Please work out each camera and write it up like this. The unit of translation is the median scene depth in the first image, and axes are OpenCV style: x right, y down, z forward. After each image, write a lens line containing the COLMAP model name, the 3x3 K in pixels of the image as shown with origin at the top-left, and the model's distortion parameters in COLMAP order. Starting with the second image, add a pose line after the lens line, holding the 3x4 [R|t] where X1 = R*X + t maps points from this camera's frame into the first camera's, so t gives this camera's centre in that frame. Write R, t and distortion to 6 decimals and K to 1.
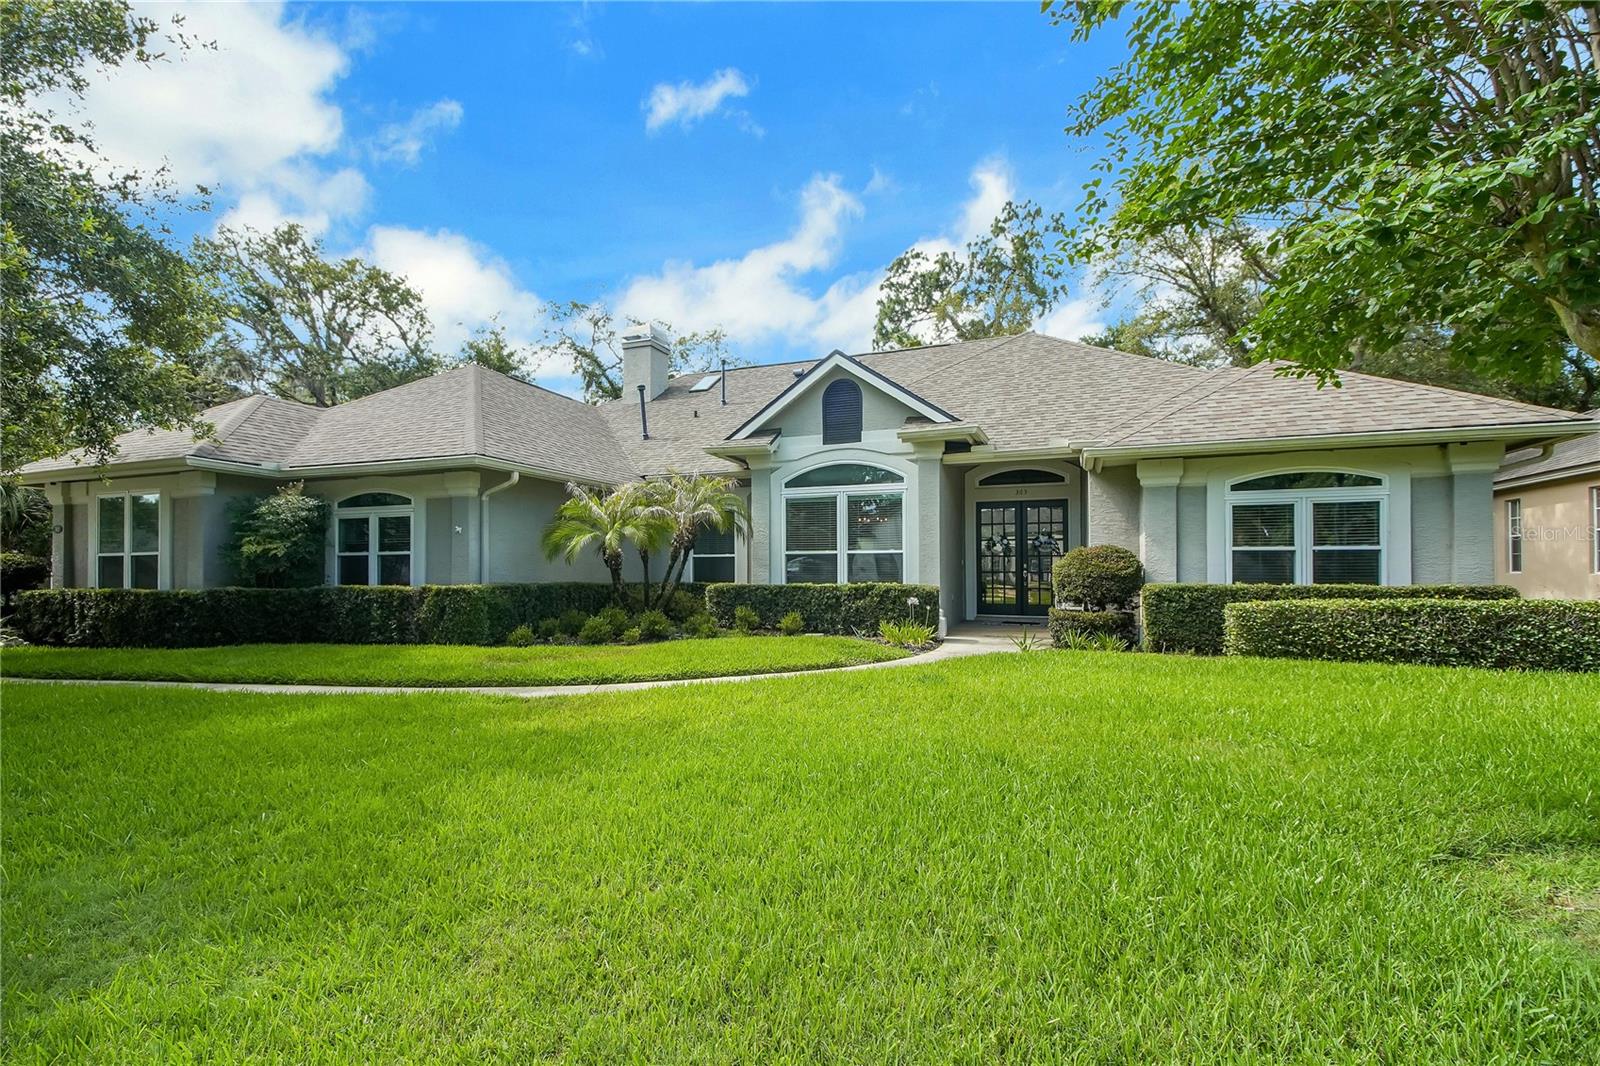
lens RADIAL K [[690.8, 0, 786.7], [0, 690.8, 553.5], [0, 0, 1]] dist [0.009057, -0.001564]
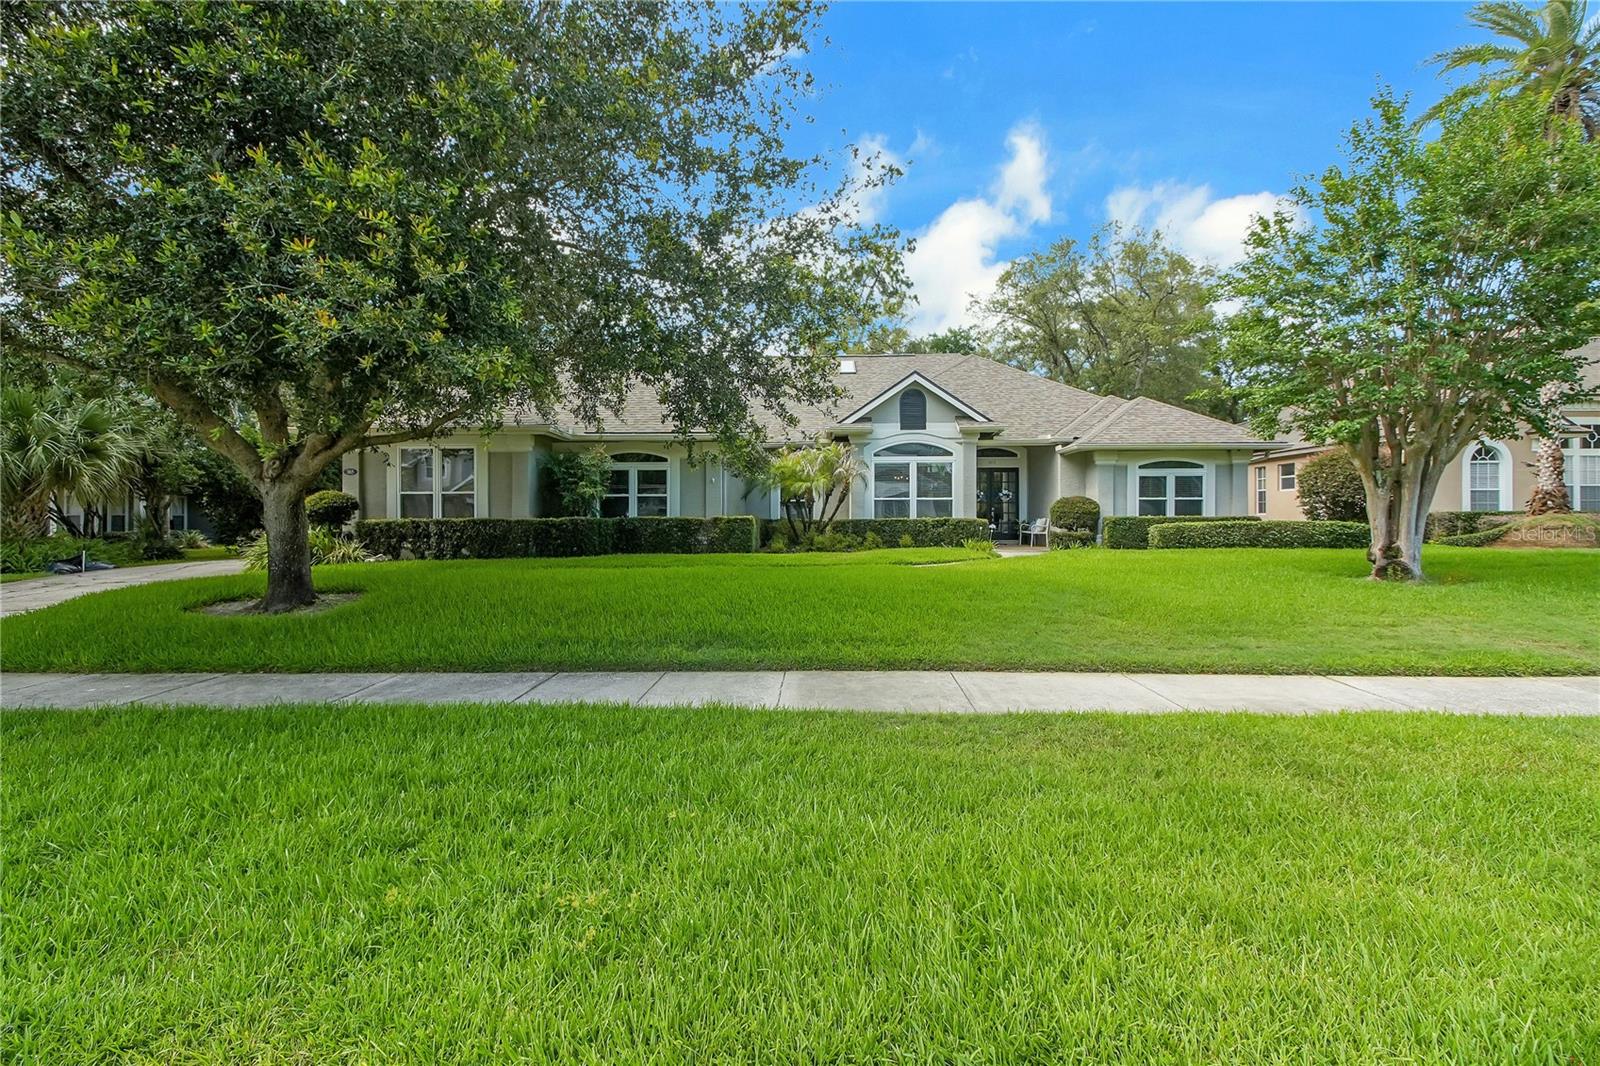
lens RADIAL K [[690.8, 0, 773.8], [0, 690.8, 511.8], [0, 0, 1]] dist [0.009057, -0.001564]
pose [[0.951951, 0.006529, 0.306180, -0.764097], [-0.009025, 0.999937, 0.006737, 0.022120], [-0.306116, -0.009177, 0.951950, -0.441506]]
